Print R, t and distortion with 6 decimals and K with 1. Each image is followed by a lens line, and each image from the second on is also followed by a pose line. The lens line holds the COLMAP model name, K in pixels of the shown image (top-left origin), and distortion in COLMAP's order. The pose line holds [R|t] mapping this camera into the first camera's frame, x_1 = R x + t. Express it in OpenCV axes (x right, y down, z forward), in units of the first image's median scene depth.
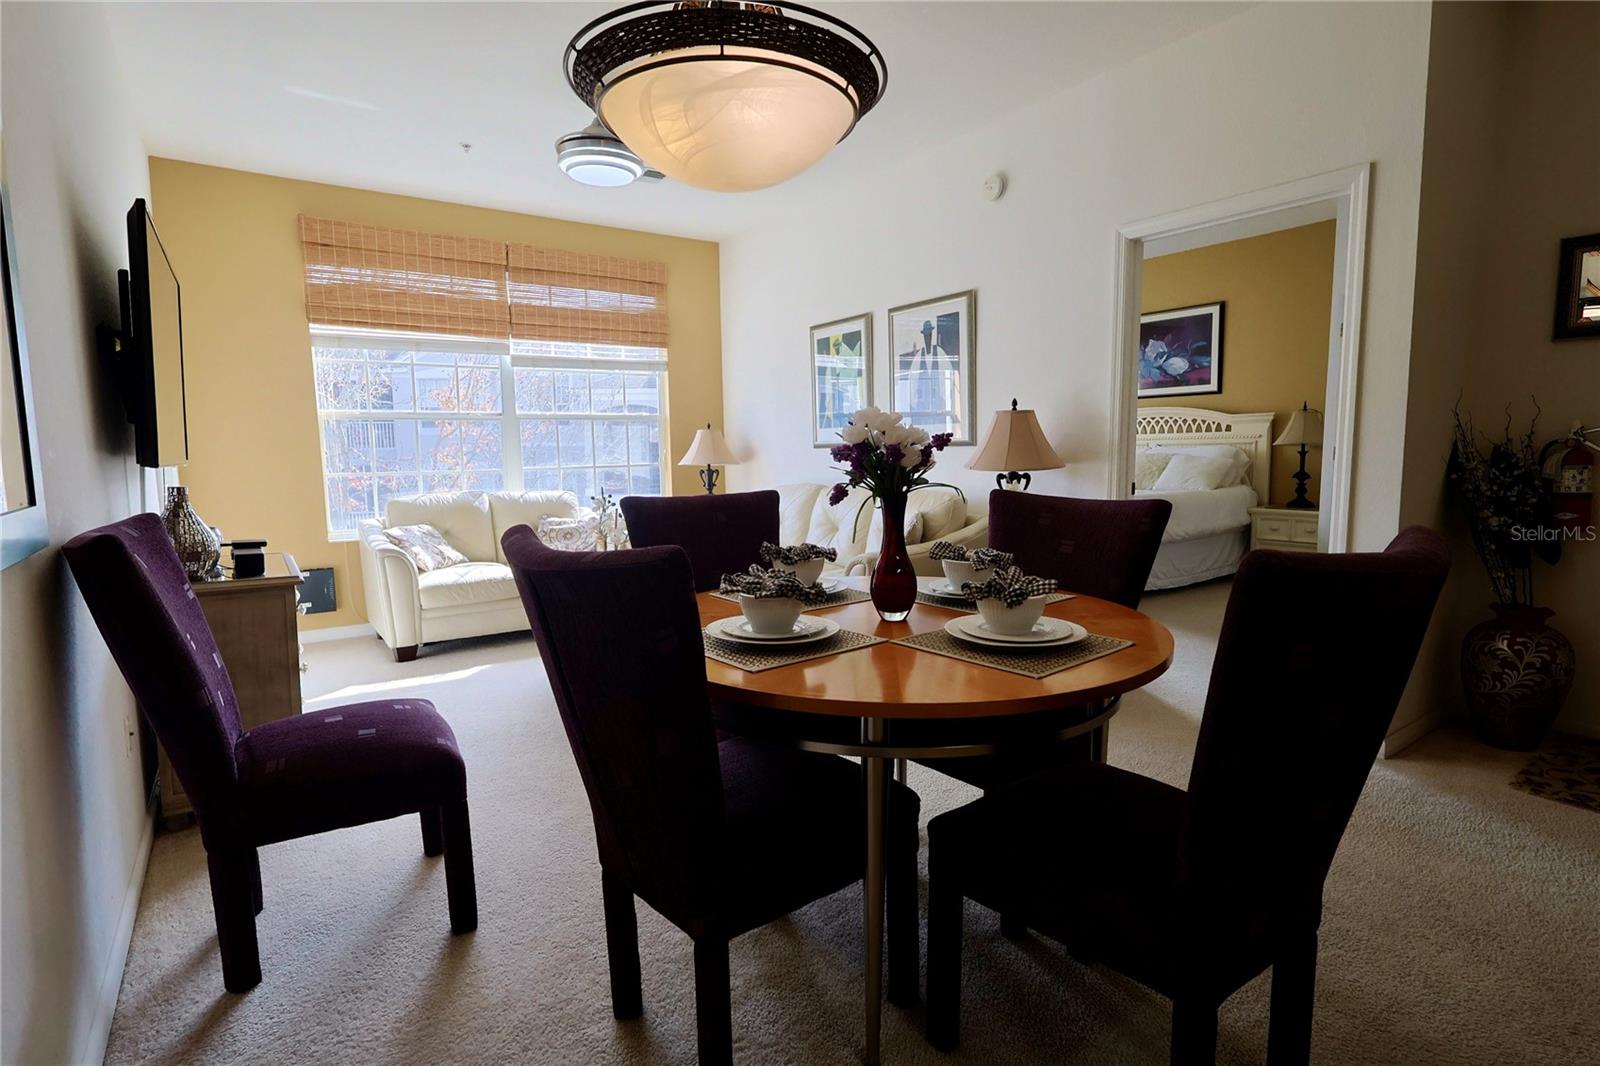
lens RADIAL K [[788.2, 0, 800.0], [0, 788.2, 533.0], [0, 0, 1]] dist [-0.004103, 0.001007]
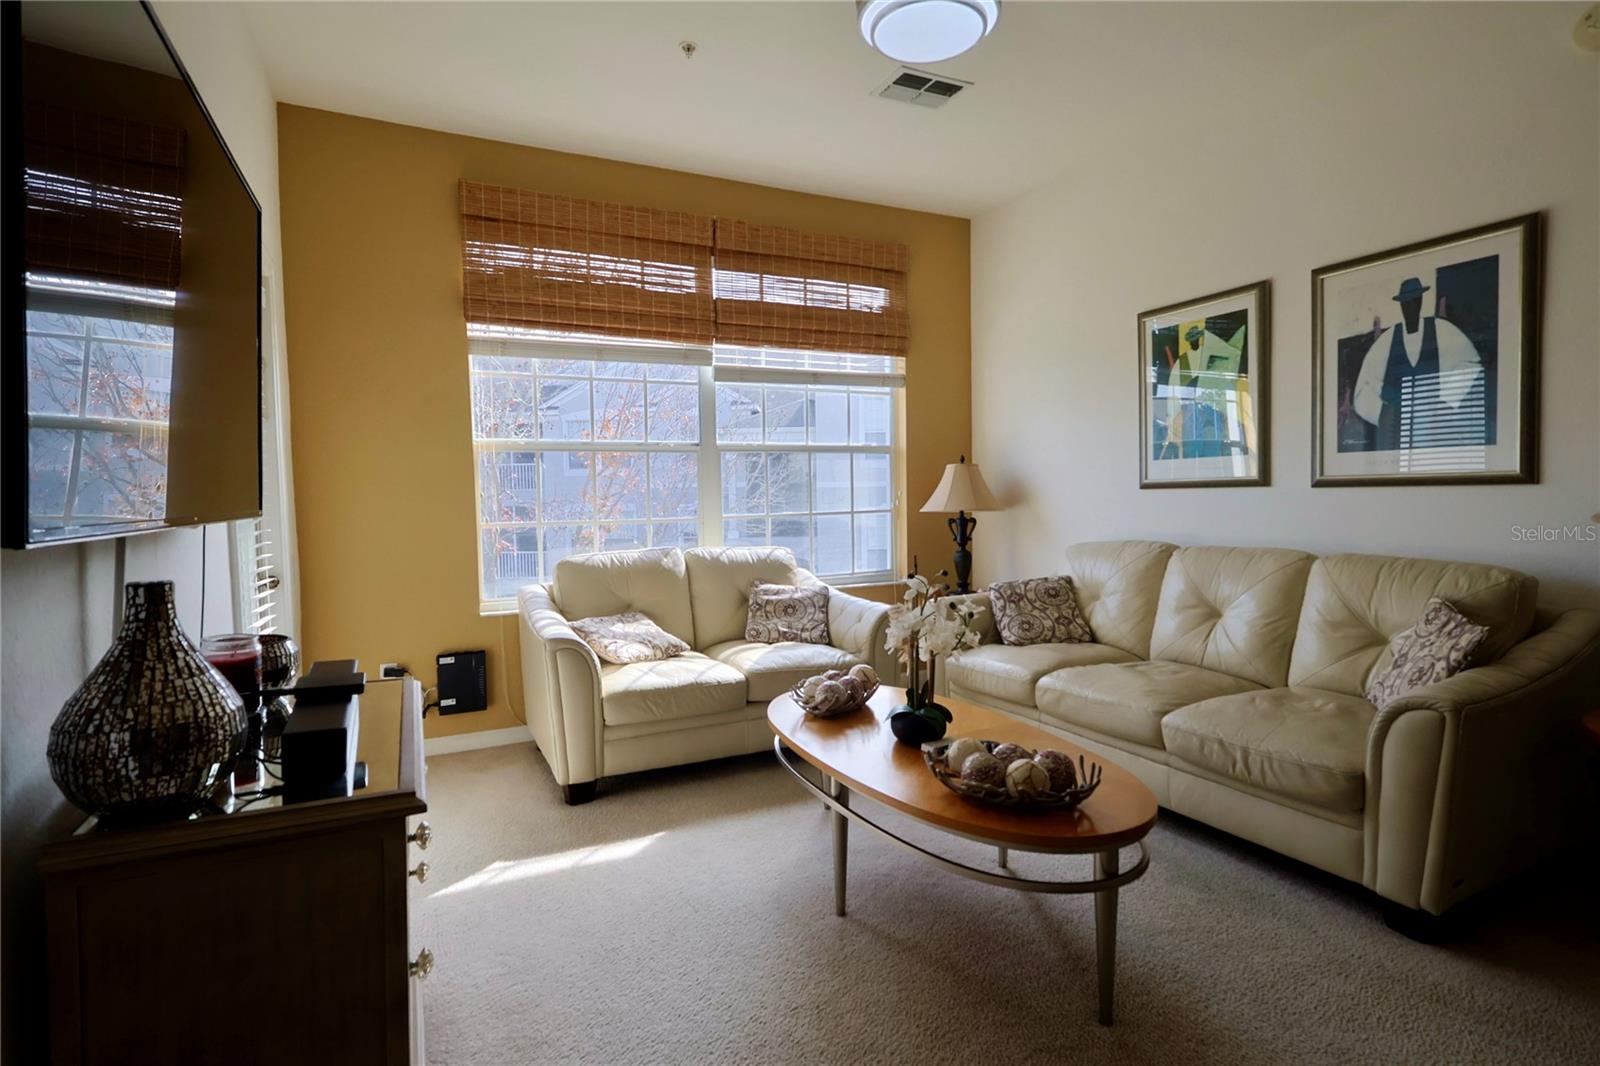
lens RADIAL K [[788.2, 0, 800.0], [0, 788.2, 533.0], [0, 0, 1]] dist [-0.004103, 0.001007]
pose [[0.988010, 0.008025, -0.154181, -0.179368], [-0.016058, 0.998573, -0.050924, -0.031248], [0.153552, 0.052789, 0.986729, 0.296549]]
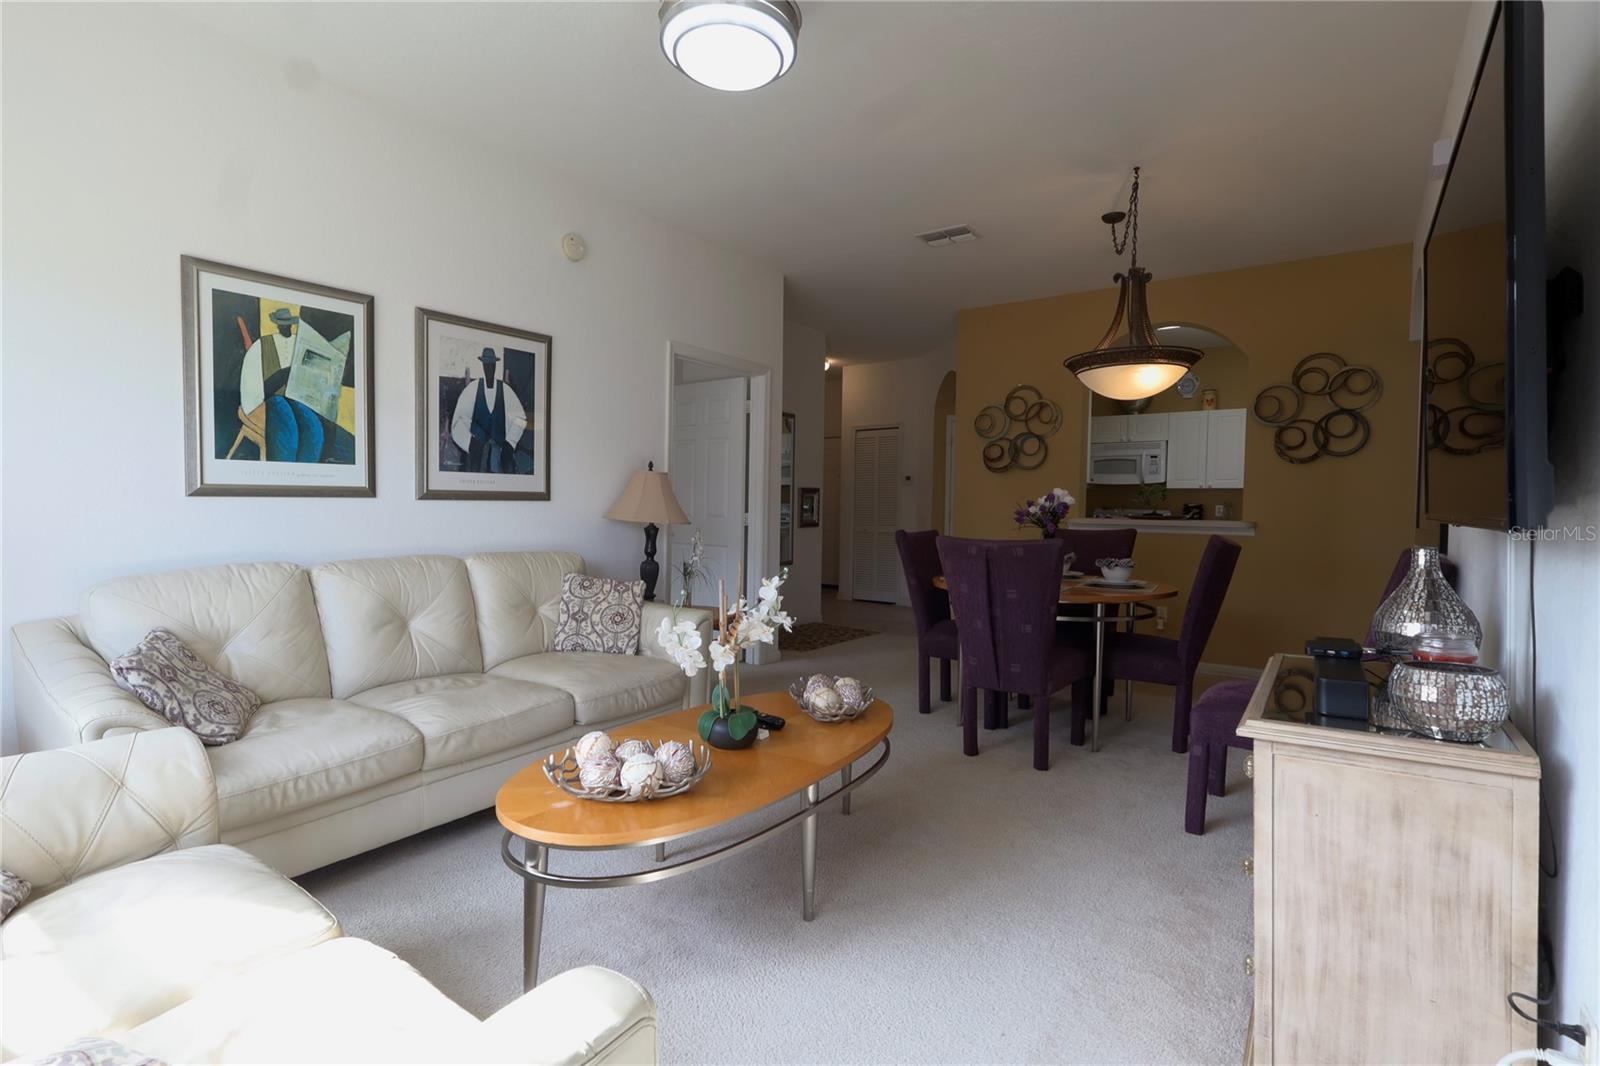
lens RADIAL K [[753.7, 0, 800.0], [0, 753.7, 533.0], [0, 0, 1]] dist [-0.002641, -0.000057]
pose [[-0.320006, -0.024261, 0.947105, -0.599073], [0.090413, 0.994328, 0.056019, -0.079657], [-0.943092, 0.103556, -0.315997, 0.833224]]
